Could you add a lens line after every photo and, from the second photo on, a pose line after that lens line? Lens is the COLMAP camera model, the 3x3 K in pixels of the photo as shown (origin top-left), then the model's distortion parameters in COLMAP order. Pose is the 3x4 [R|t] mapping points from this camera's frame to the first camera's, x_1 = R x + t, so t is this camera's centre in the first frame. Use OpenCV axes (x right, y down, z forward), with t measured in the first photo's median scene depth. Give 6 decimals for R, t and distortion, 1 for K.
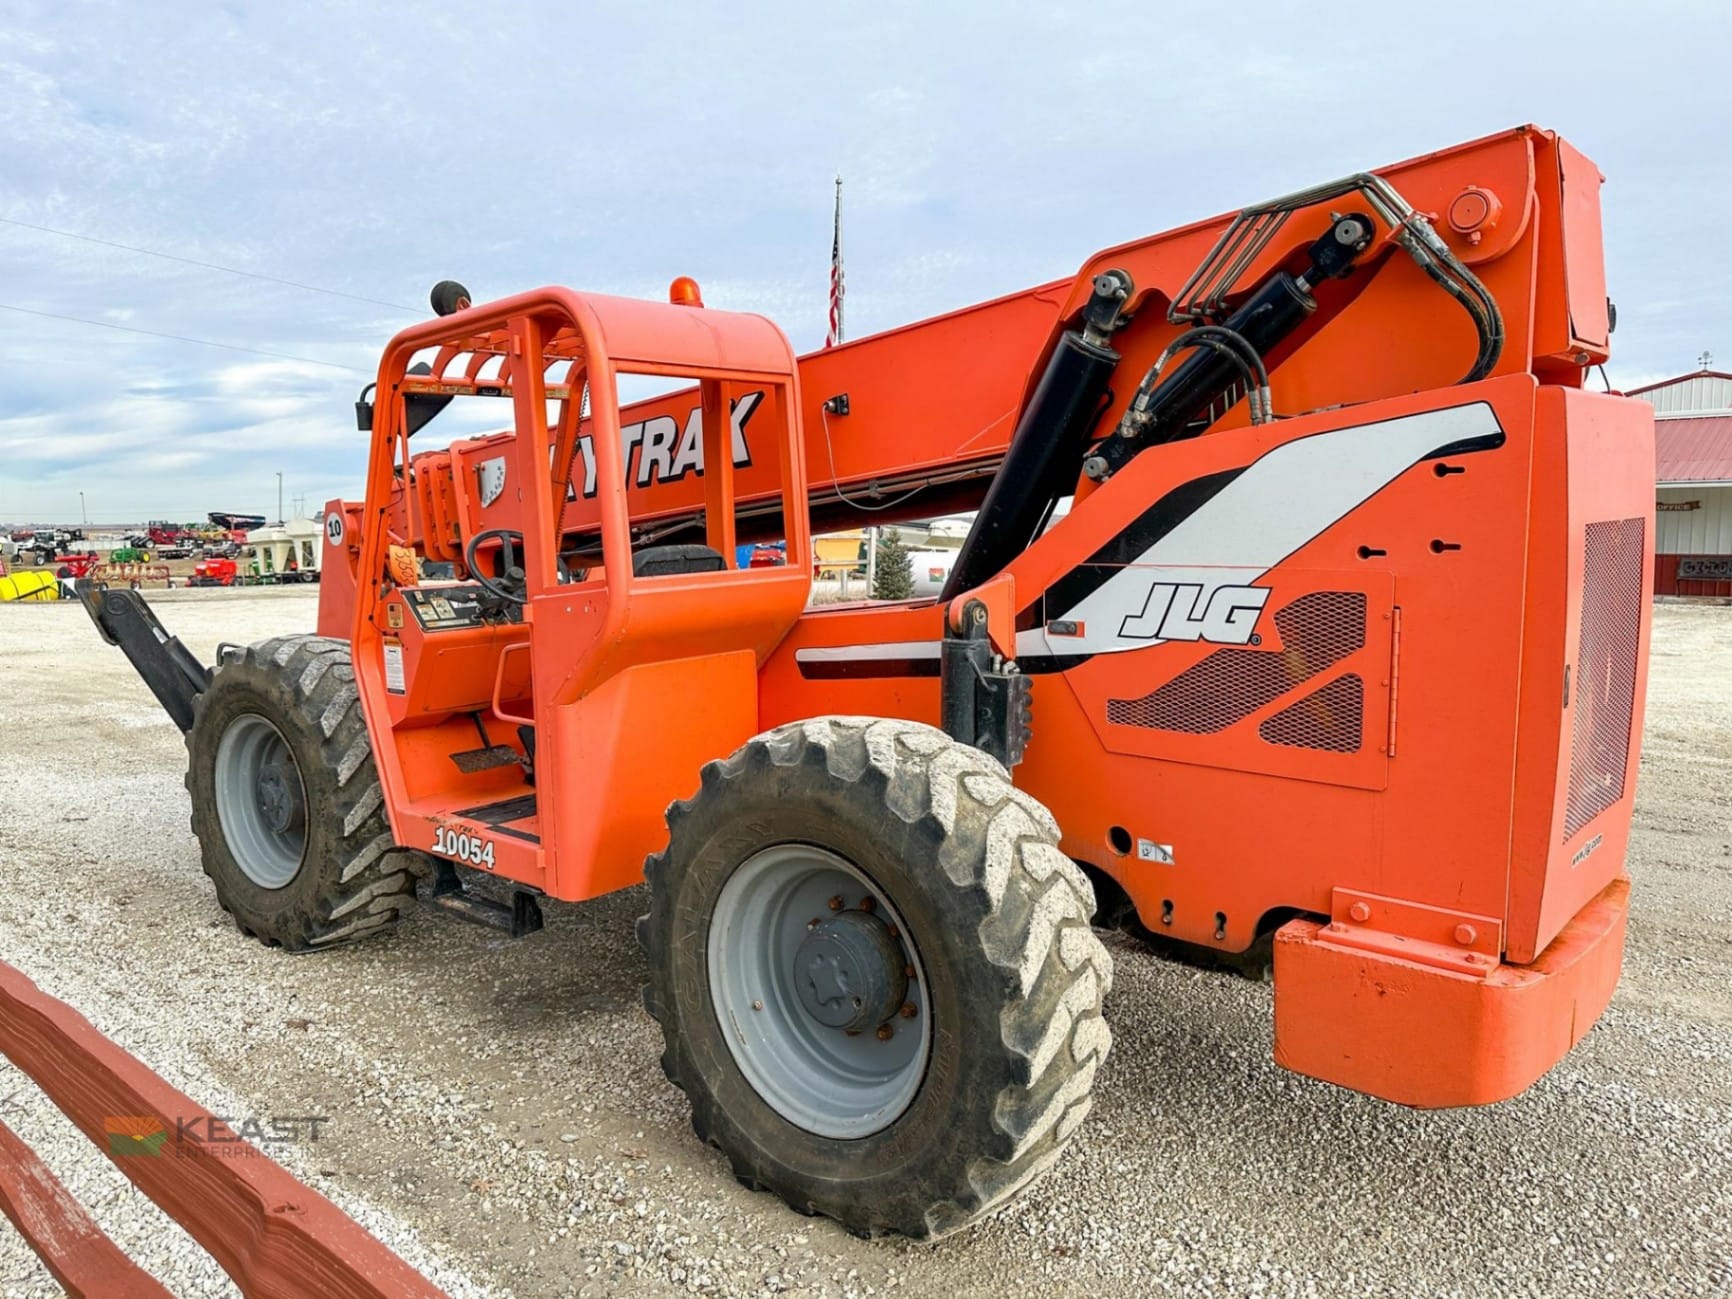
lens RADIAL K [[1241.3, 0, 867.3], [0, 1241.3, 653.5], [0, 0, 1]] dist [0.104272, -0.153433]
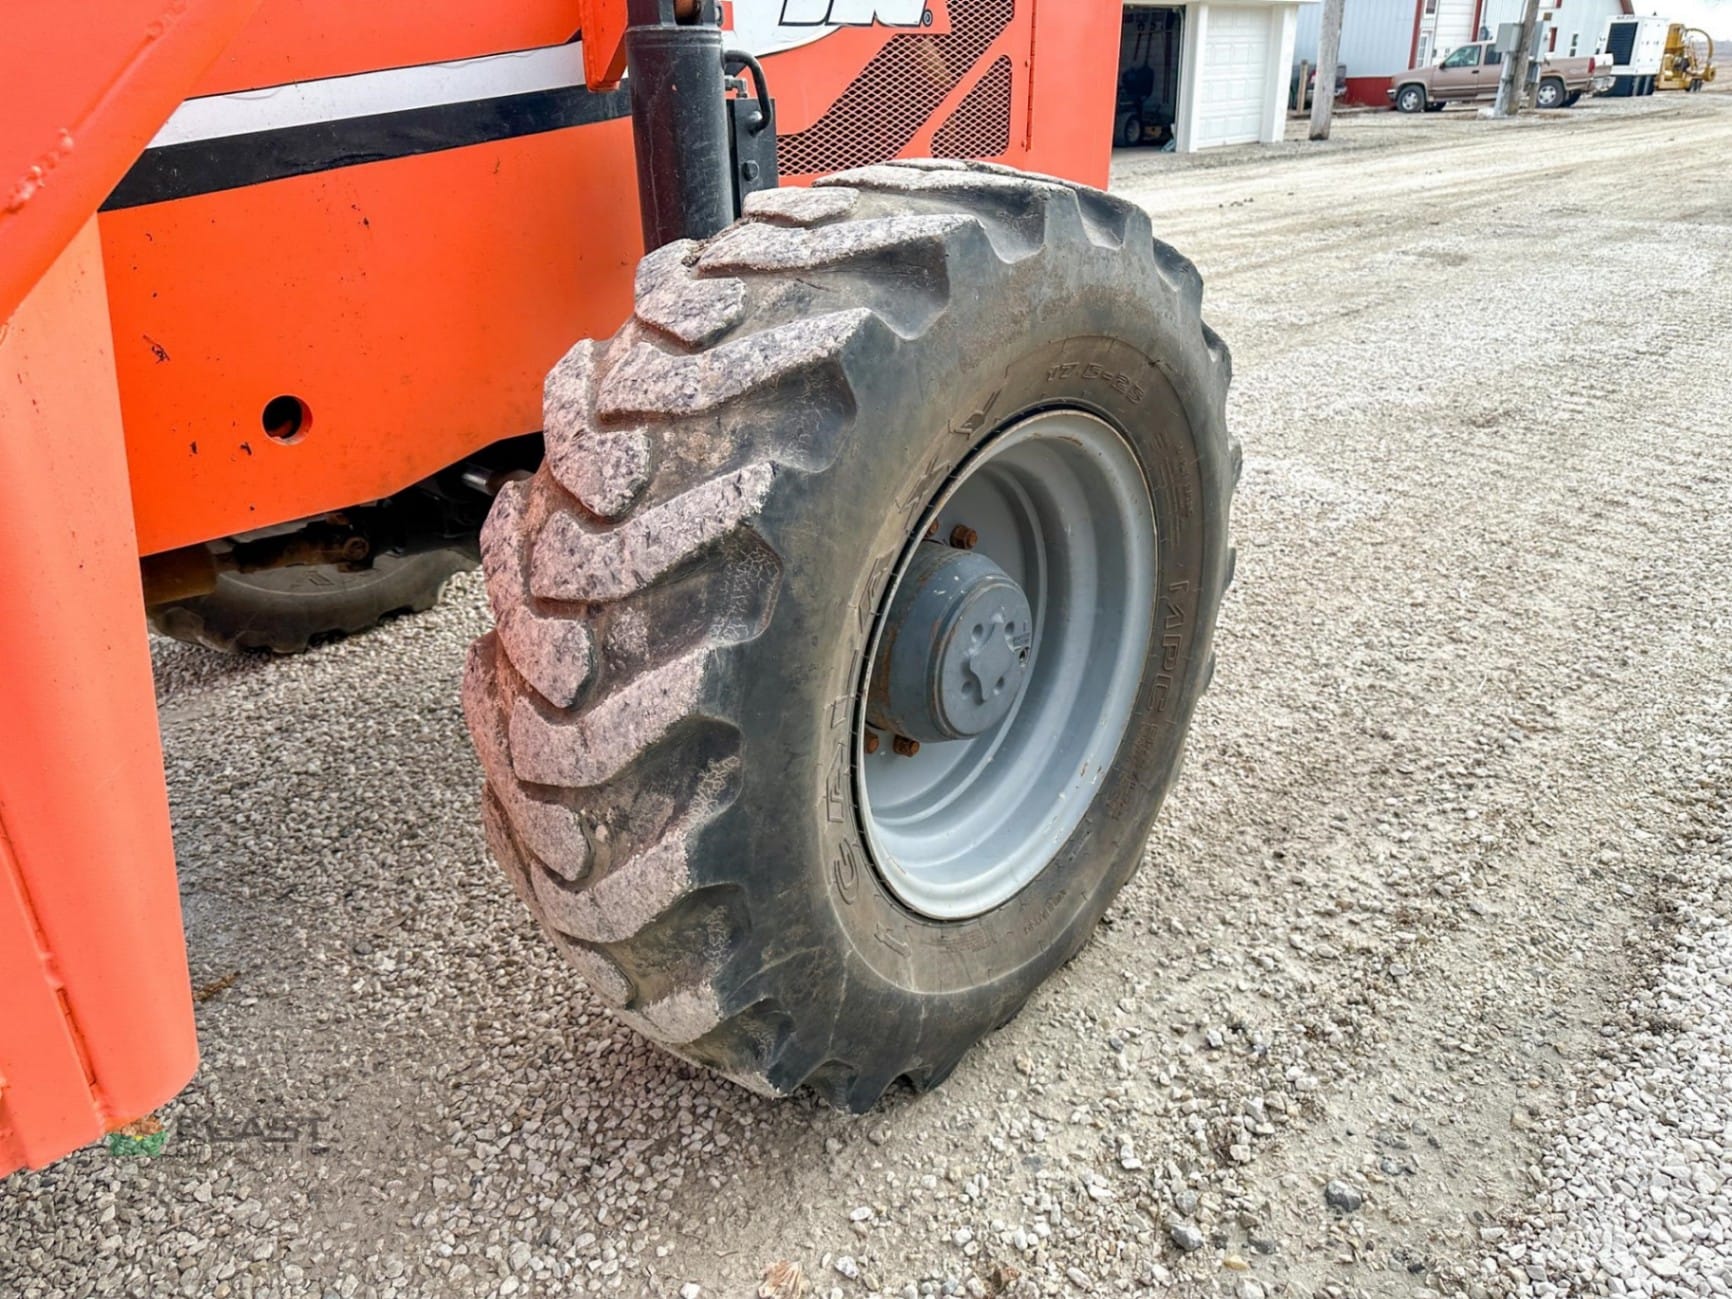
lens RADIAL K [[1229.1, 0, 865.0], [0, 1229.1, 641.2], [0, 0, 1]] dist [0.043852, -0.050671]
pose [[0.045608, -0.409122, 0.911339, -0.405789], [0.135234, 0.906419, 0.400145, 0.019660], [-0.989763, 0.104995, 0.096668, 0.756687]]
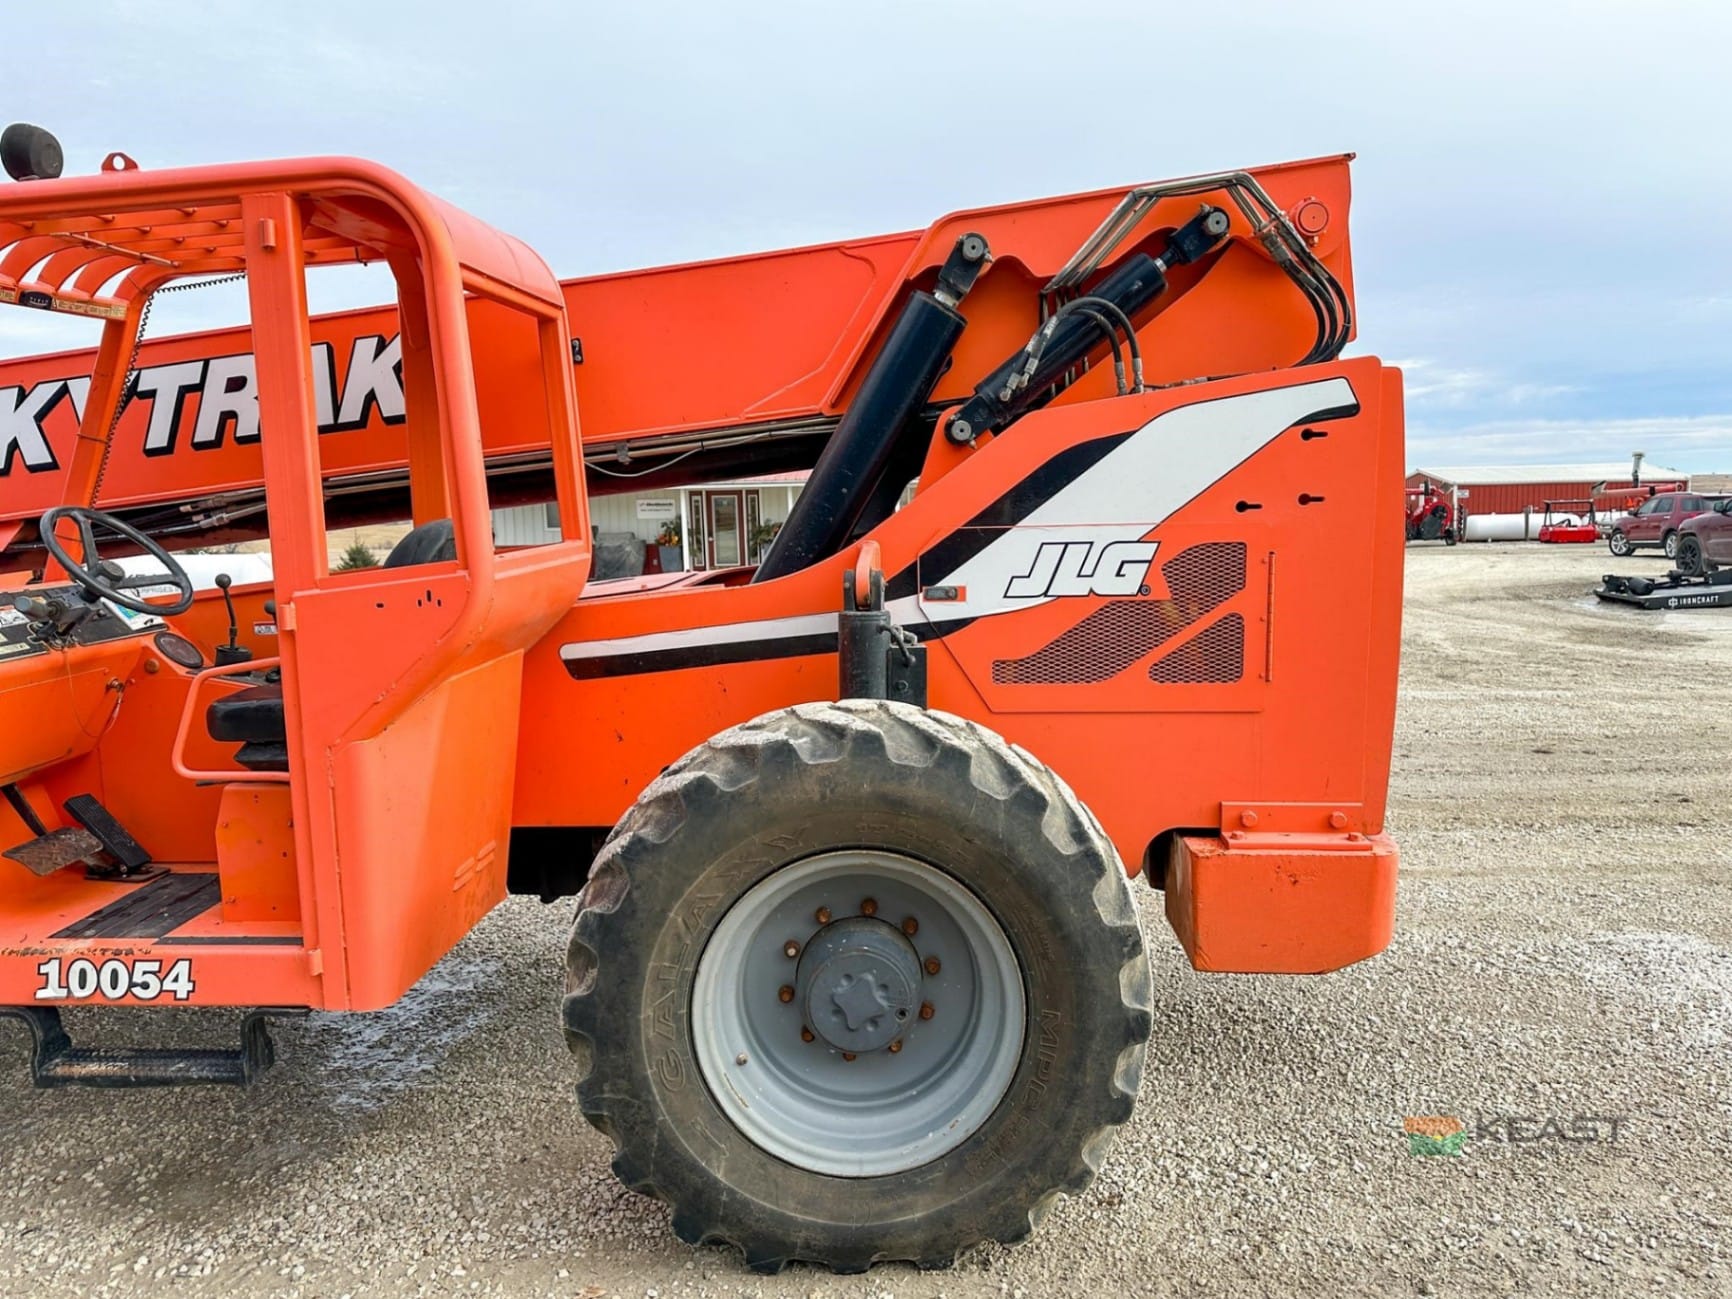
lens RADIAL K [[1236.6, 0, 868.5], [0, 1236.6, 652.0], [0, 0, 1]] dist [0.099268, -0.123246]
pose [[0.782799, -0.080941, 0.616988, -0.415209], [0.081210, 0.996313, 0.027669, -0.005196], [-0.616953, 0.028447, 0.786486, 0.225848]]
